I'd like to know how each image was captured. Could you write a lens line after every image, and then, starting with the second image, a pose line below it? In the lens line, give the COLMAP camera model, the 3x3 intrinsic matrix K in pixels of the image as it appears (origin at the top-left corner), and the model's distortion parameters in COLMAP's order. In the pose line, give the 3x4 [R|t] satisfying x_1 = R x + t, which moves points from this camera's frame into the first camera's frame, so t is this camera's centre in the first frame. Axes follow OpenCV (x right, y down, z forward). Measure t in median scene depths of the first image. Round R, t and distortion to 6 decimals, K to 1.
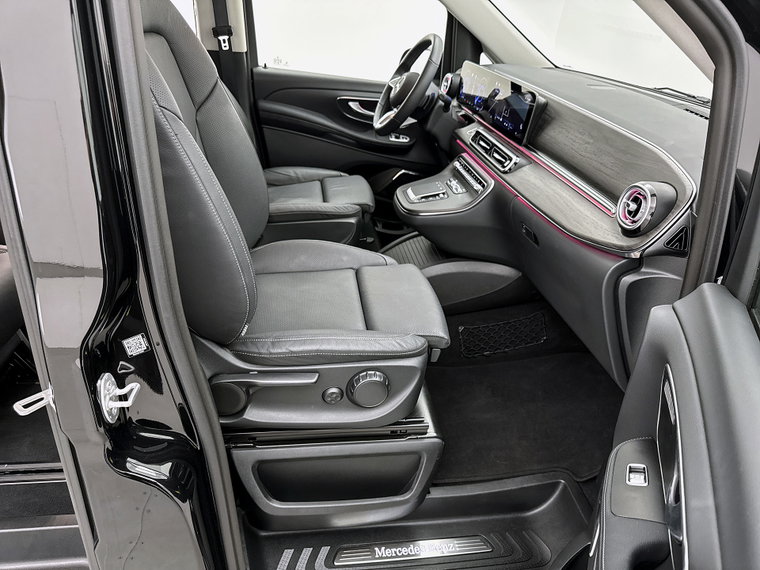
lens RADIAL K [[527.4, 0, 380.0], [0, 527.4, 285.0], [0, 0, 1]] dist [0.088984, -0.135970]
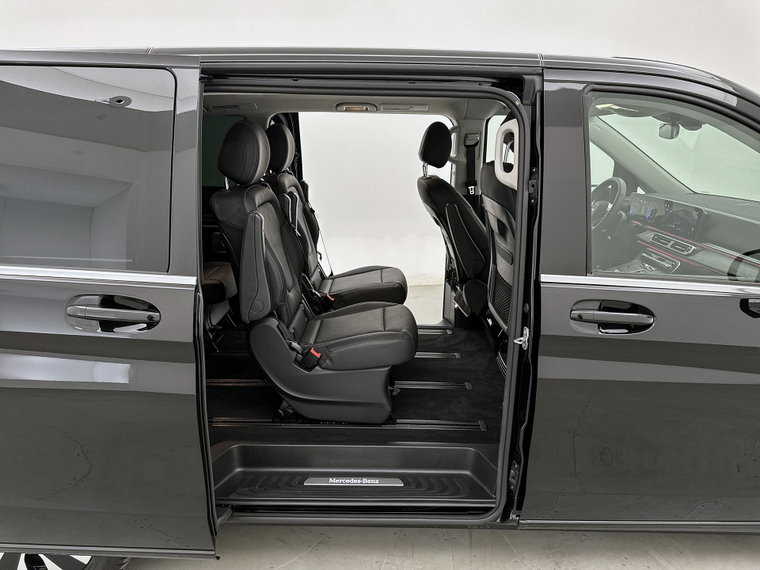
lens RADIAL K [[527.4, 0, 380.0], [0, 527.4, 285.0], [0, 0, 1]] dist [0.088984, -0.135970]
pose [[0.987239, -0.022034, -0.157715, -0.326458], [-0.014408, 0.973961, -0.226256, 0.193443], [0.158593, 0.225641, 0.961215, -0.522276]]
